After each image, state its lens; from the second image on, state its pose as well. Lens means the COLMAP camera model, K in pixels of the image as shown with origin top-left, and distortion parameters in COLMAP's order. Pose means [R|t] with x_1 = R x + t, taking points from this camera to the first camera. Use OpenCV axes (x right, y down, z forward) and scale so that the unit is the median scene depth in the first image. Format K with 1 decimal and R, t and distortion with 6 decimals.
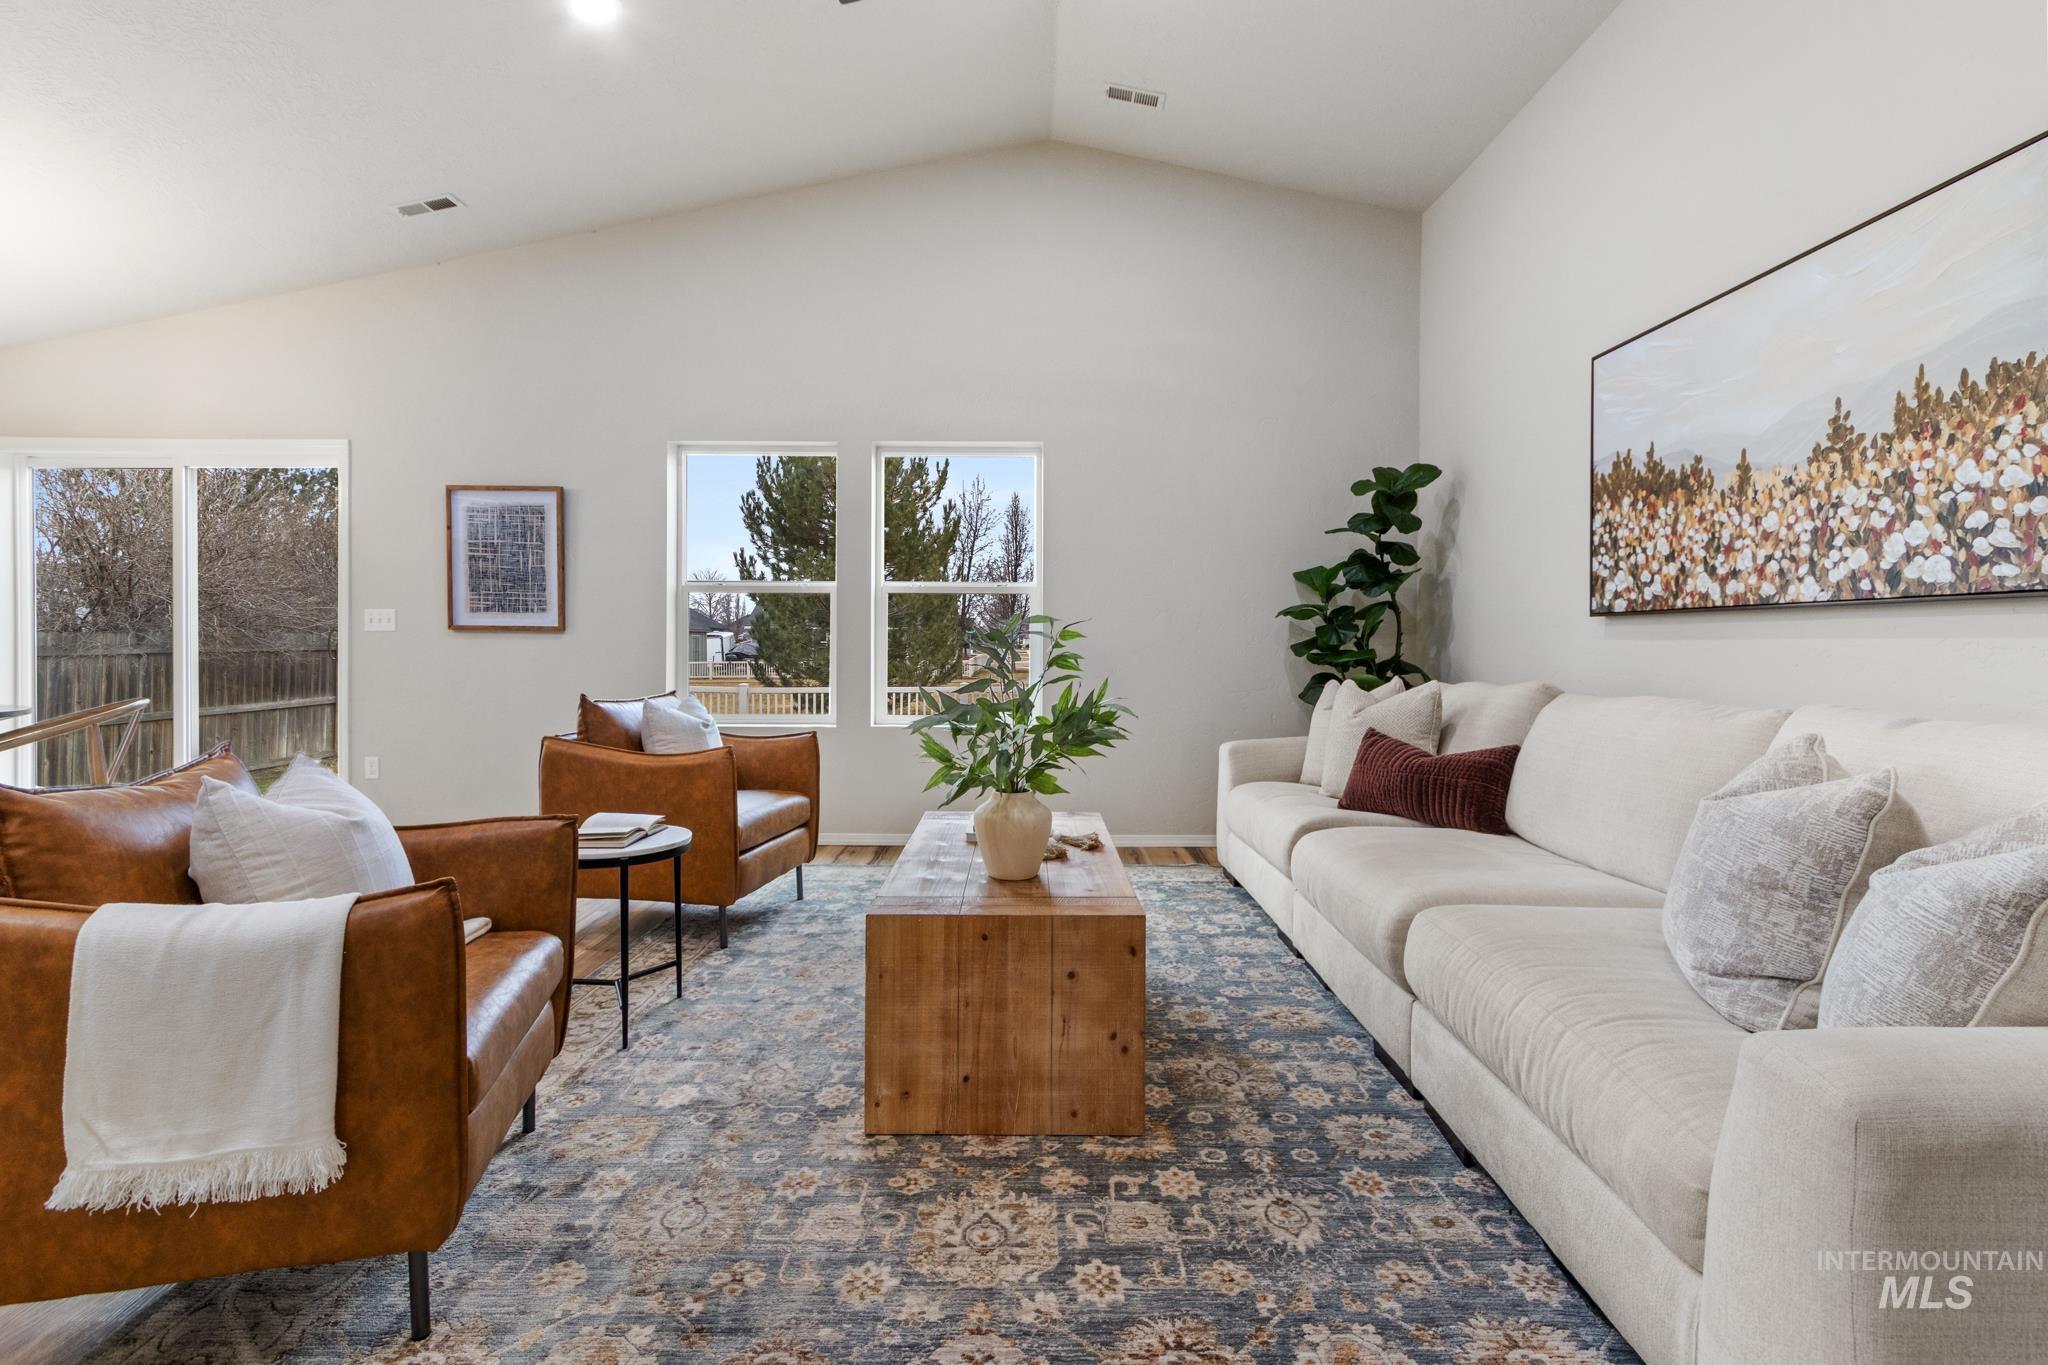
lens RADIAL K [[952.7, 0, 974.5], [0, 952.7, 647.9], [0, 0, 1]] dist [0.009100, -0.004561]
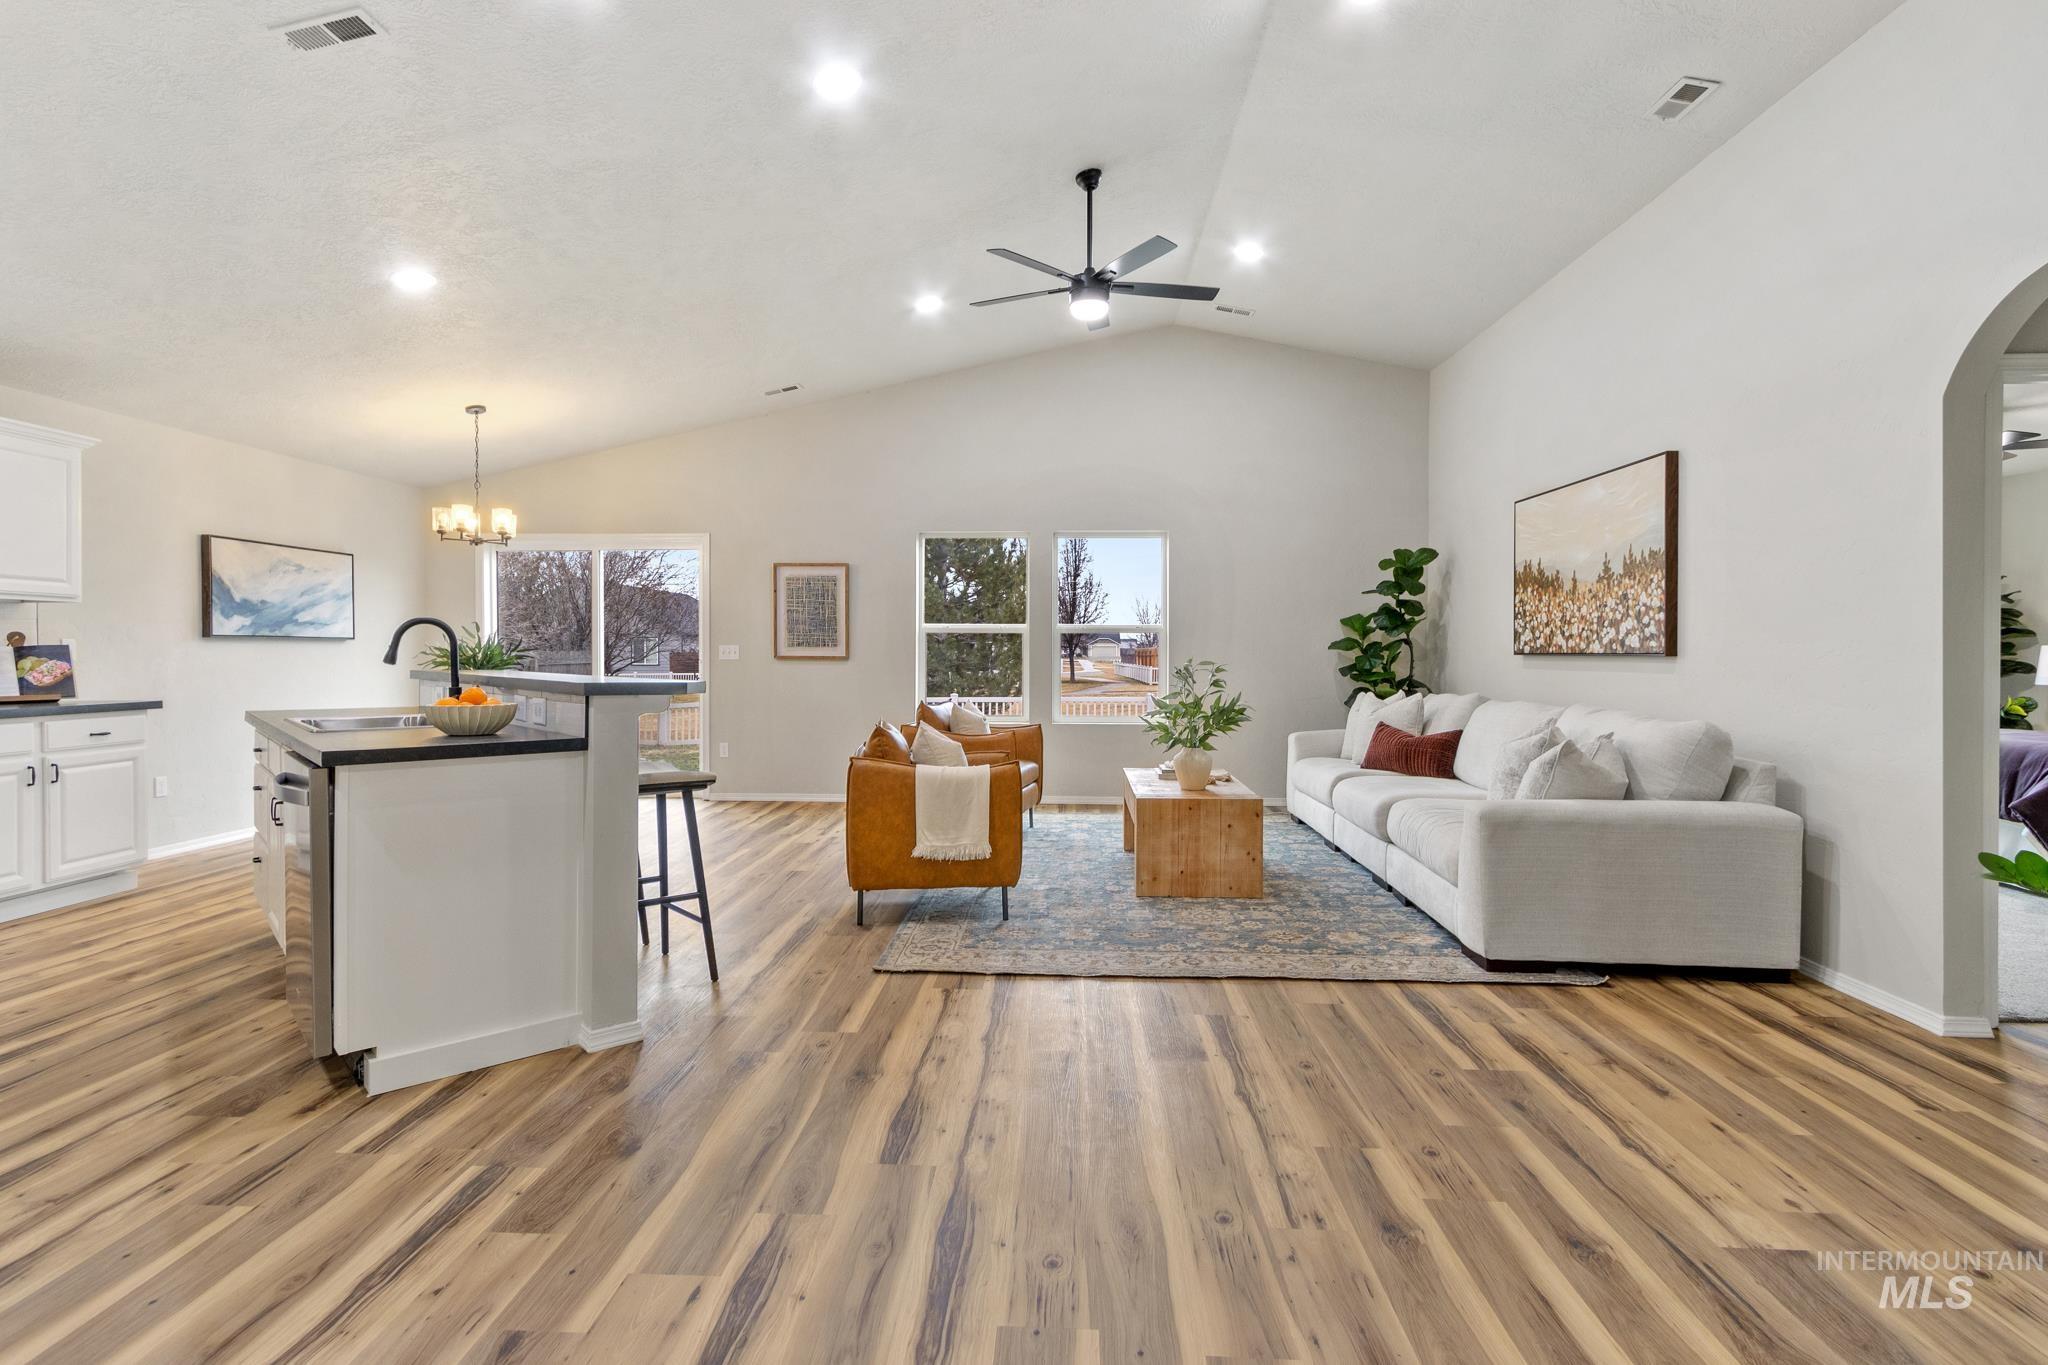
lens RADIAL K [[952.7, 0, 983.2], [0, 952.7, 663.7], [0, 0, 1]] dist [0.009100, -0.004561]
pose [[0.998800, -0.002587, -0.048914, -0.250399], [0.002936, 0.999971, 0.007075, -0.035798], [0.048894, -0.007210, 0.998778, -0.861806]]
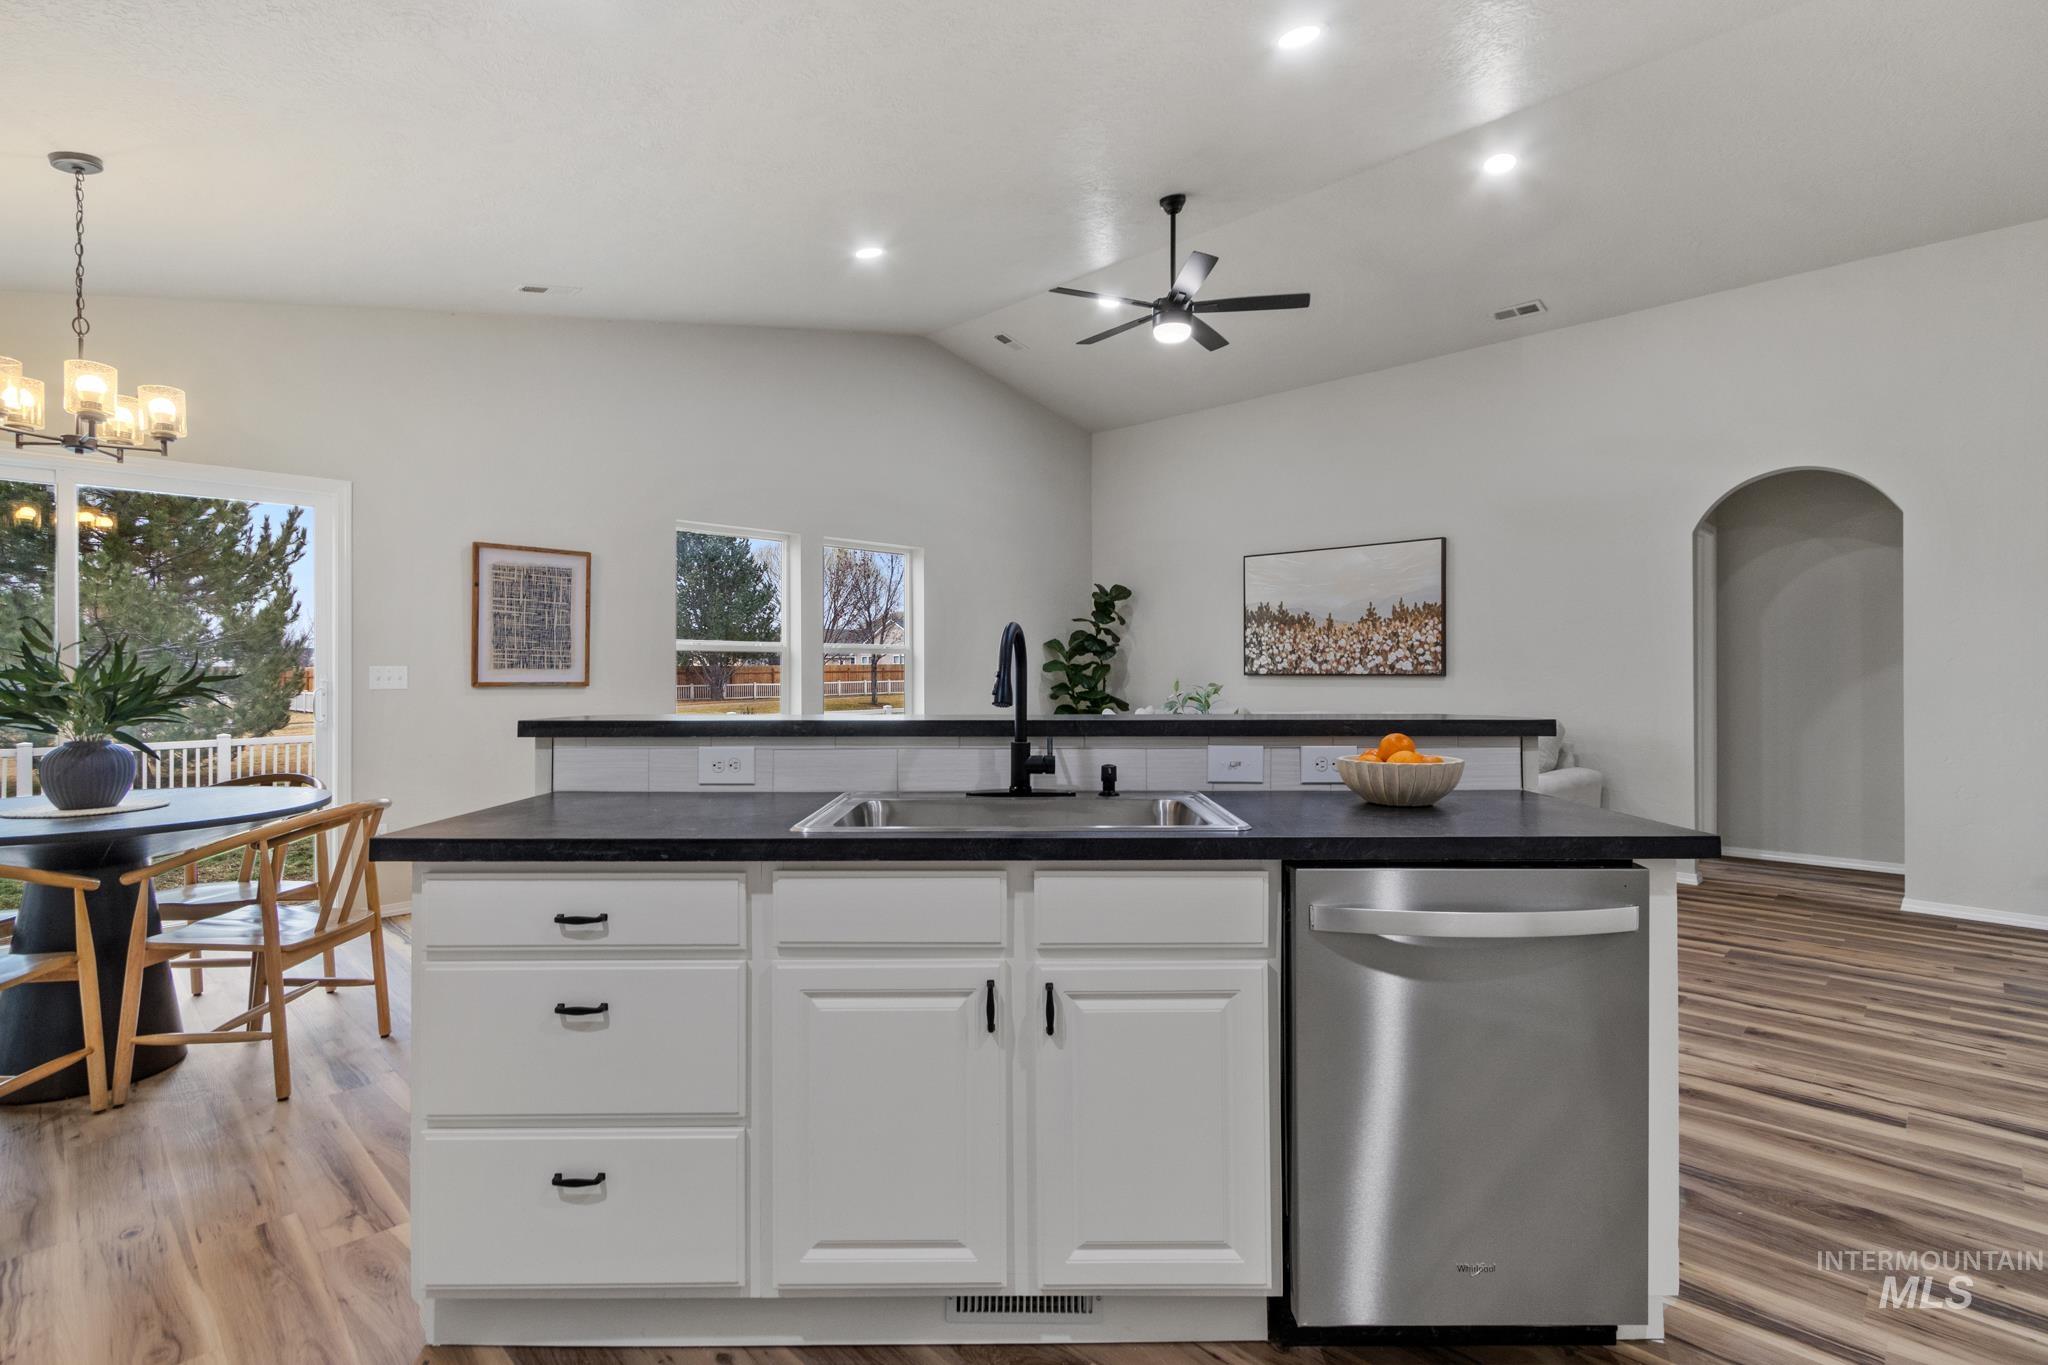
lens RADIAL K [[952.7, 0, 990.8], [0, 952.7, 669.4], [0, 0, 1]] dist [0.009100, -0.004561]
pose [[0.707019, -0.004358, 0.707181, -1.516506], [0.008347, 0.999963, -0.002183, -0.051858], [-0.707145, 0.007447, 0.707029, -0.164557]]
